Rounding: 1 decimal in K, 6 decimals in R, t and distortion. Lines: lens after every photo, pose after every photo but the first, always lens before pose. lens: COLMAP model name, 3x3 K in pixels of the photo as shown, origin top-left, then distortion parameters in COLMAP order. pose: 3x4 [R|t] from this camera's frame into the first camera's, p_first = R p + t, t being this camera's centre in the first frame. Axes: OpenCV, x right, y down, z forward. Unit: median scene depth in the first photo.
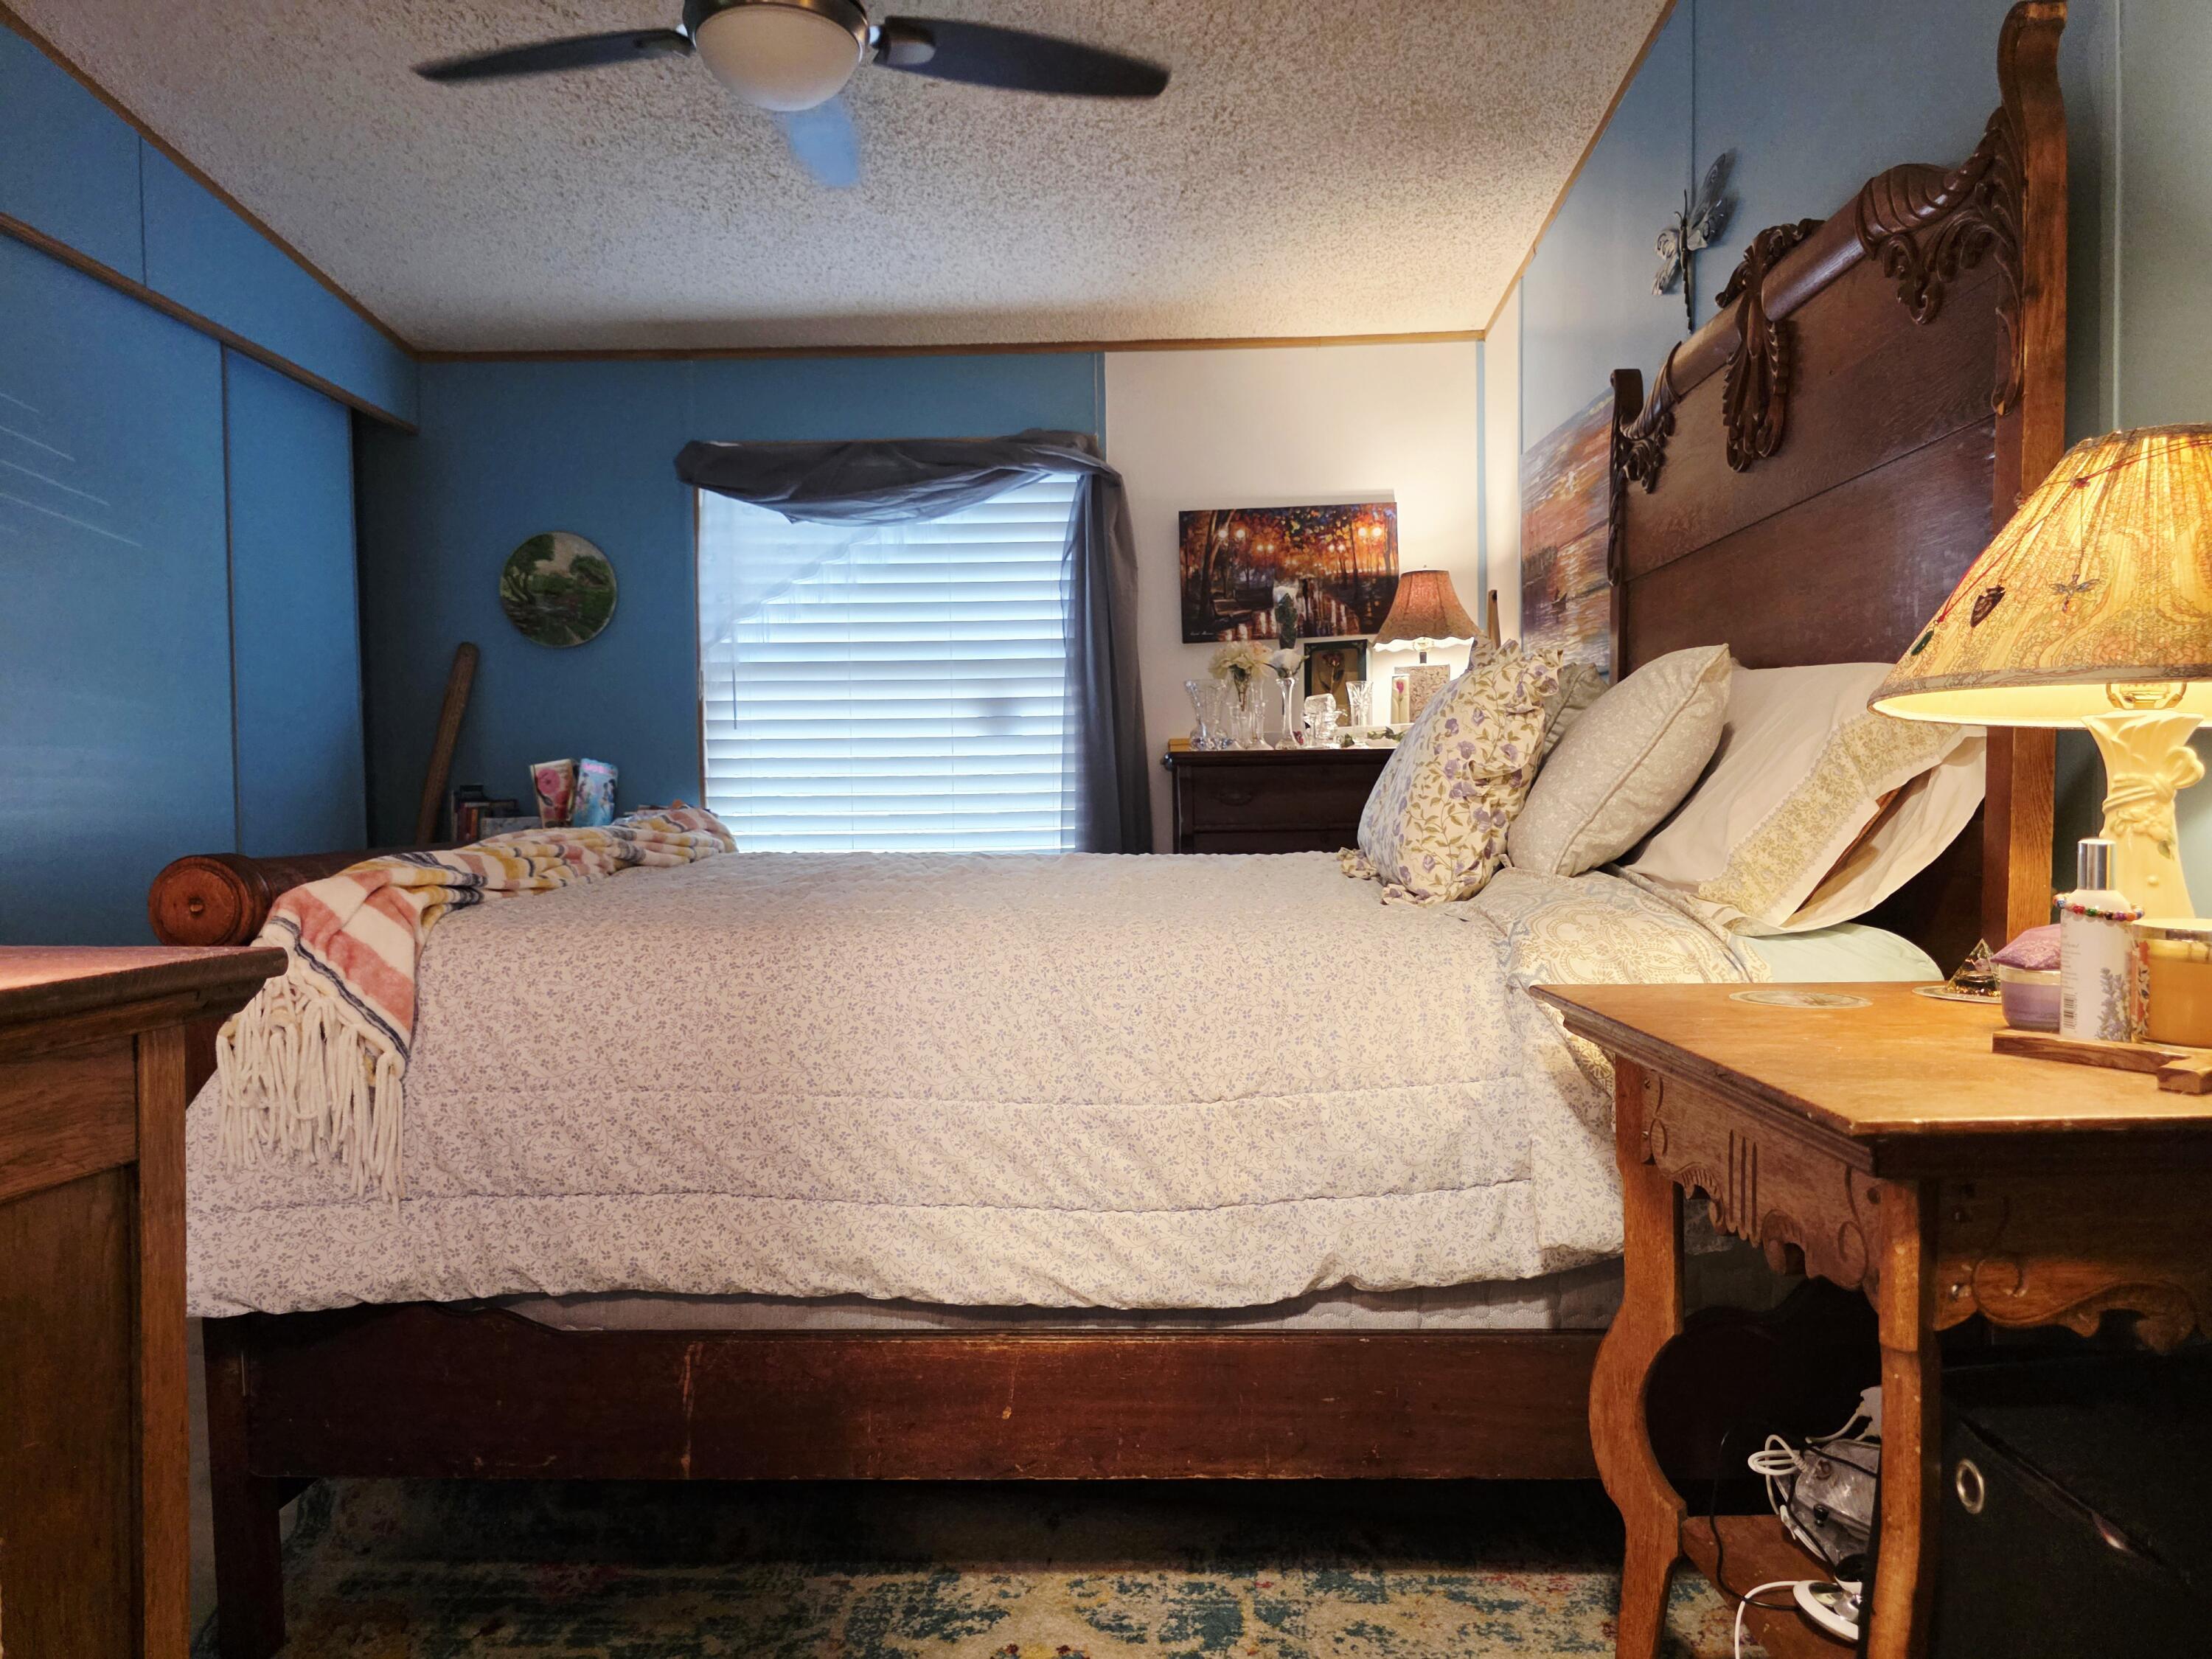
lens RADIAL K [[1469.6, 0, 1103.4], [0, 1469.6, 830.6], [0, 0, 1]] dist [0.010819, -0.016807]
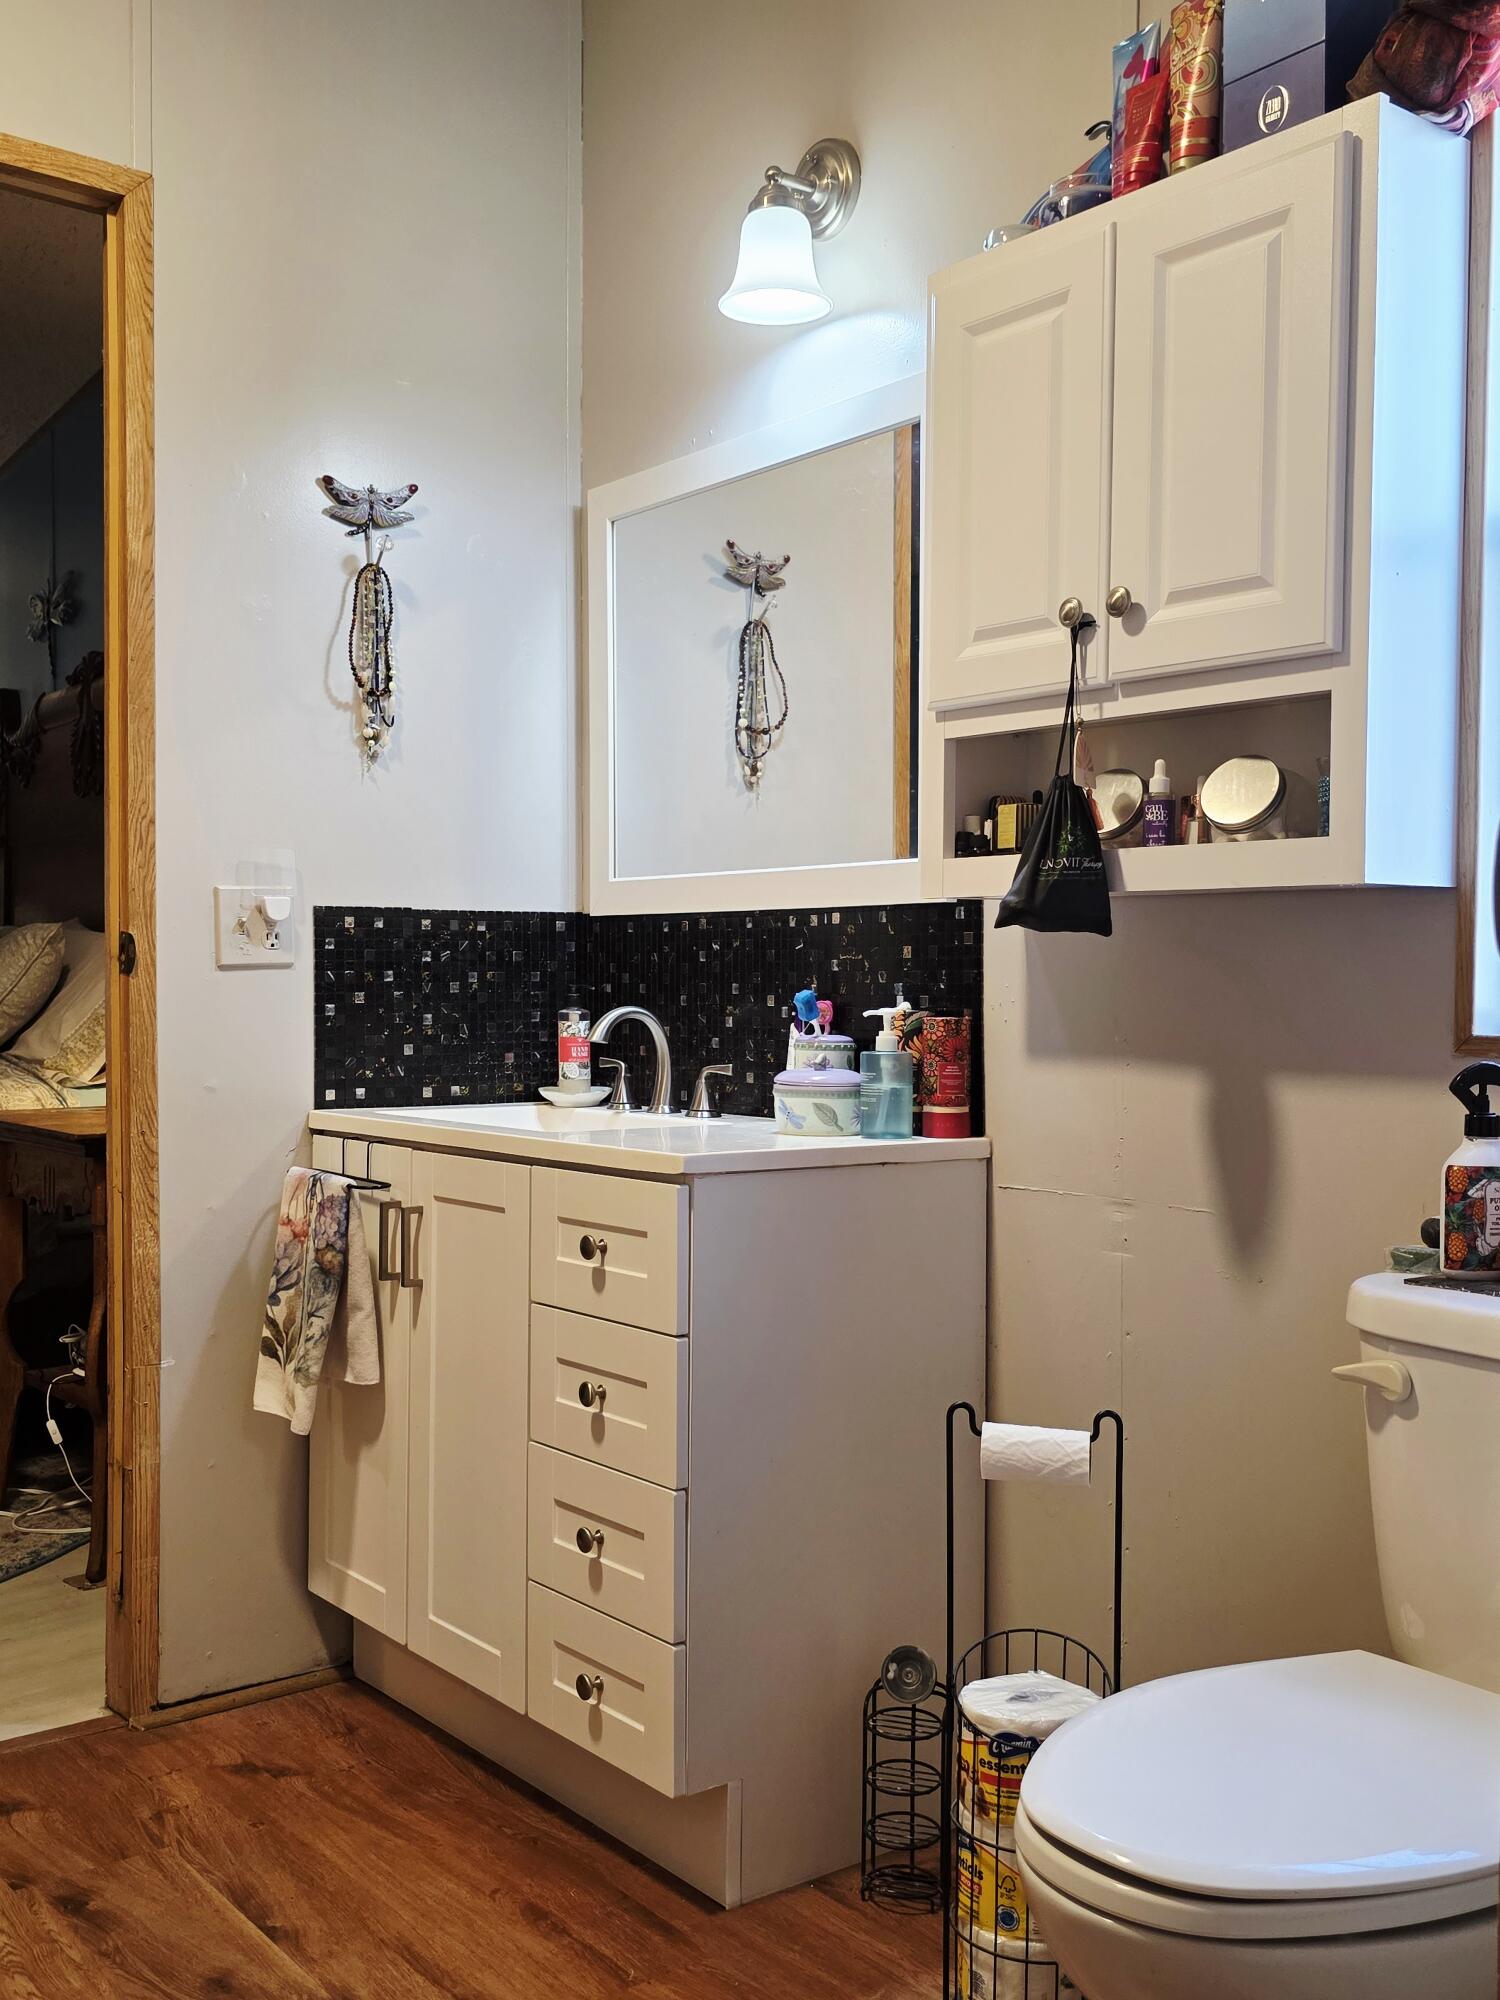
lens RADIAL K [[1954.5, 0, 749.0], [0, 1954.5, 996.6], [0, 0, 1]] dist [0.067617, 0.000000]
pose [[0.772810, 0.003365, 0.634629, -0.429357], [0.005730, 0.999908, -0.012279, -0.005978], [-0.634612, 0.013126, 0.772720, -1.320061]]
